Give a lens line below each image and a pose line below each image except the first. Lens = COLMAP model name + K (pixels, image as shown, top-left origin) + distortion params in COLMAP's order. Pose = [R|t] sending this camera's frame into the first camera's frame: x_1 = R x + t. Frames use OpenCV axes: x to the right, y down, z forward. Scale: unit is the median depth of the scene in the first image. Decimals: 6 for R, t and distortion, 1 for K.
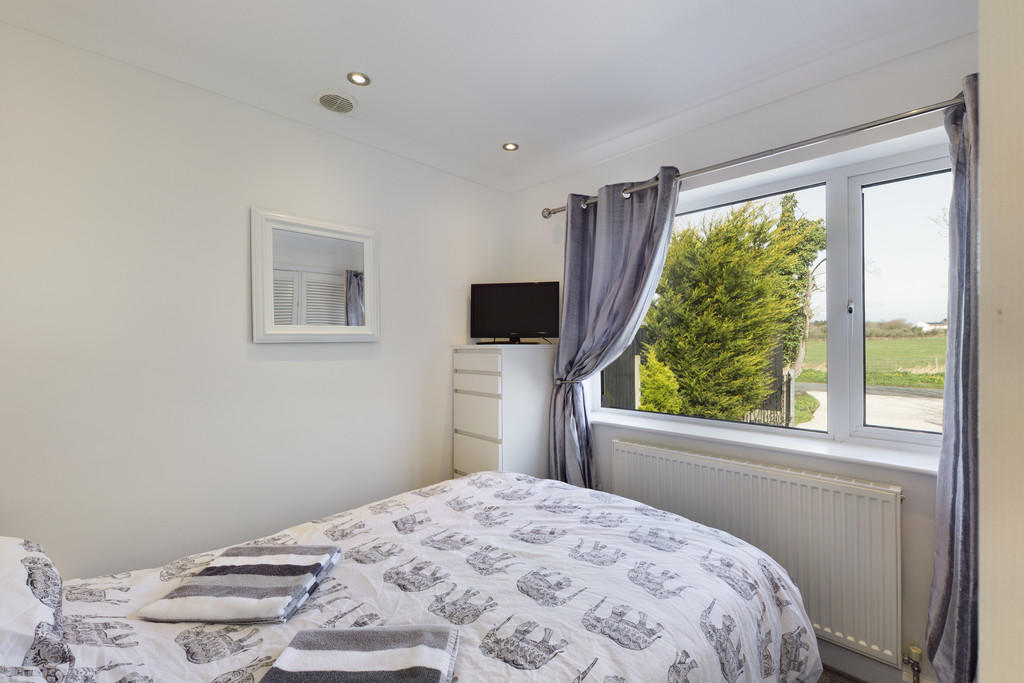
lens RADIAL K [[431.2, 0, 509.4], [0, 431.2, 344.3], [0, 0, 1]] dist [-0.003661, 0.000603]
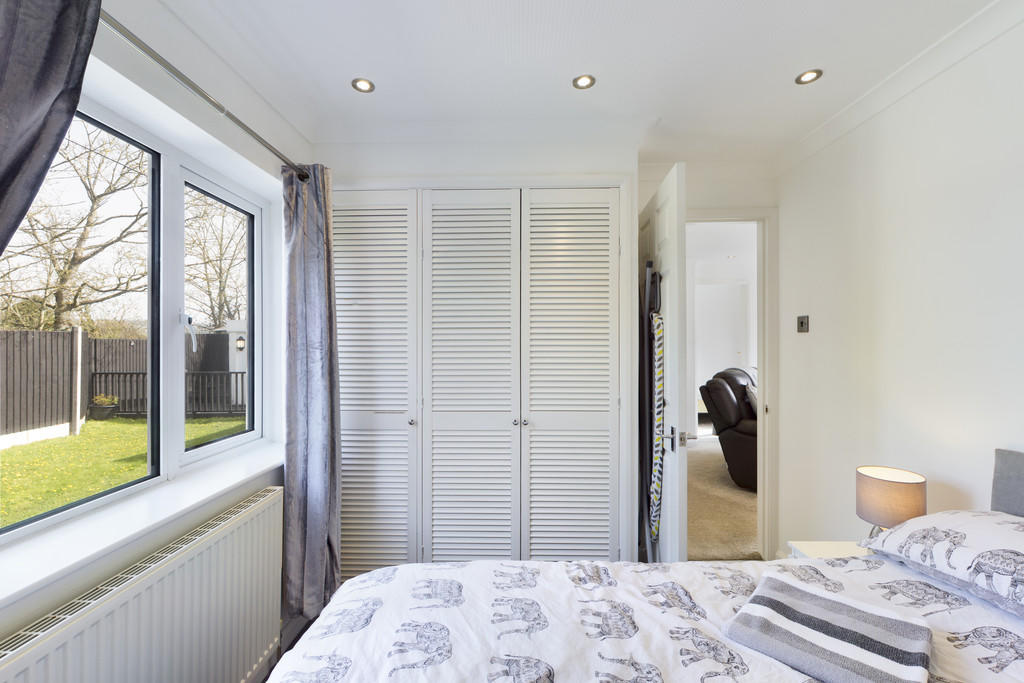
lens RADIAL K [[431.2, 0, 513.0], [0, 431.2, 341.9], [0, 0, 1]] dist [-0.003661, 0.000603]
pose [[-0.695327, 0.011441, 0.718602, -0.081513], [0.016481, 0.999864, 0.000029, -0.008616], [-0.718504, 0.011863, -0.695421, 0.323374]]
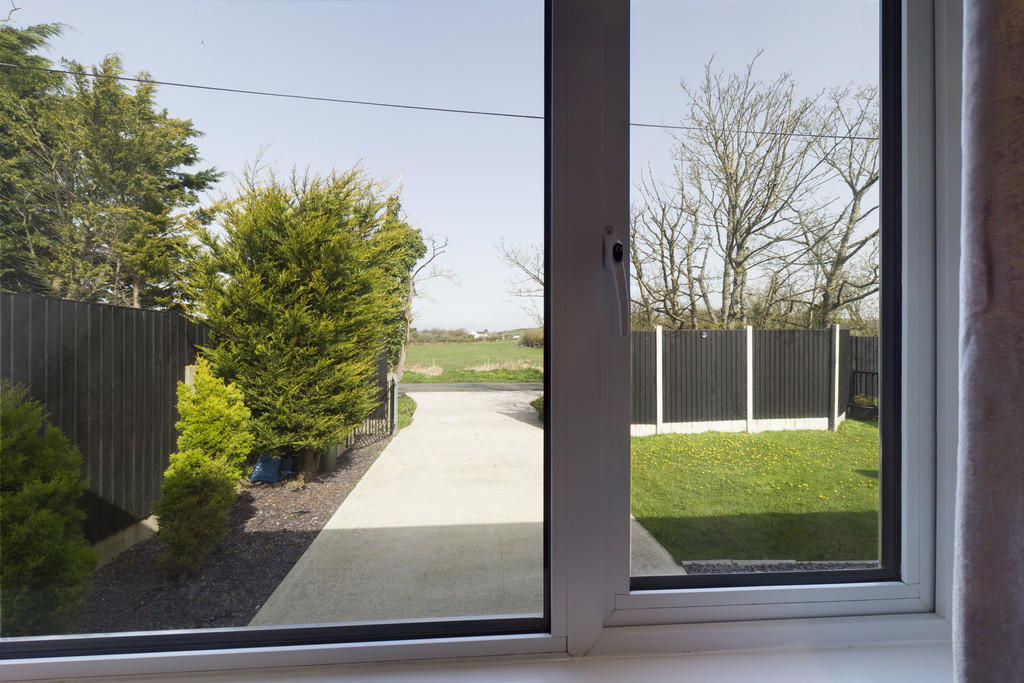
lens RADIAL K [[431.2, 0, 513.8], [0, 431.2, 341.7], [0, 0, 1]] dist [-0.003661, 0.000603]
pose [[0.653836, 0.011936, 0.756542, 0.142975], [-0.002242, 0.999902, -0.013837, -0.002616], [-0.756633, 0.007351, 0.653799, 0.244793]]
